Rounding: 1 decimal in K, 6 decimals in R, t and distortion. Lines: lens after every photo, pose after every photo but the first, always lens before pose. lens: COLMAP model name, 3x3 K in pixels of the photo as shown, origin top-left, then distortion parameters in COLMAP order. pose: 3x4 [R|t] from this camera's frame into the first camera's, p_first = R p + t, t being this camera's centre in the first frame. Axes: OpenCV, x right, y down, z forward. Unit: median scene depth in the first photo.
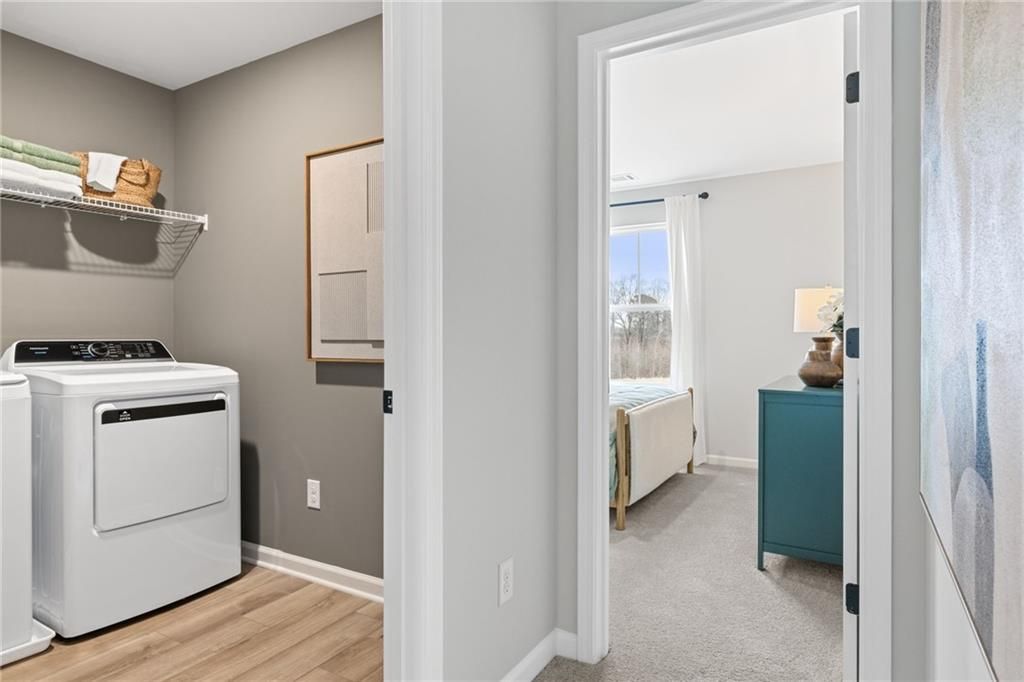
lens RADIAL K [[601.3, 0, 520.5], [0, 601.3, 338.8], [0, 0, 1]] dist [-0.004275, -0.000945]
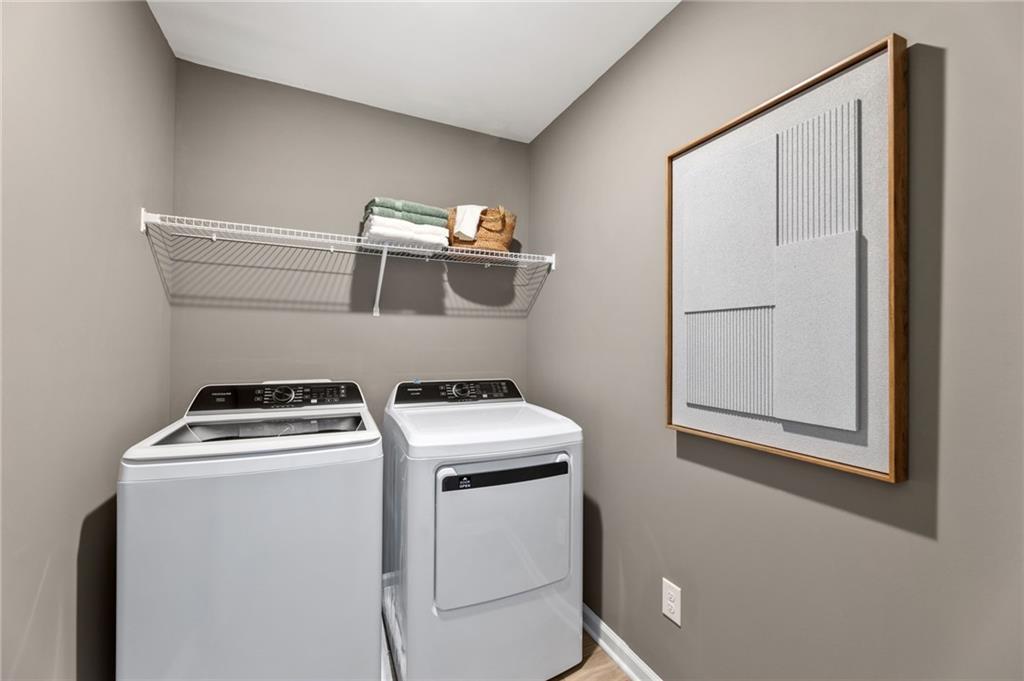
lens RADIAL K [[417.1, 0, 514.6], [0, 417.1, 348.5], [0, 0, 1]] dist [-0.000589, 0.000006]
pose [[0.828833, 0.014039, -0.559320, -0.207997], [-0.009403, 0.999893, 0.011164, -0.063099], [0.559417, -0.003993, 0.828877, 0.431334]]
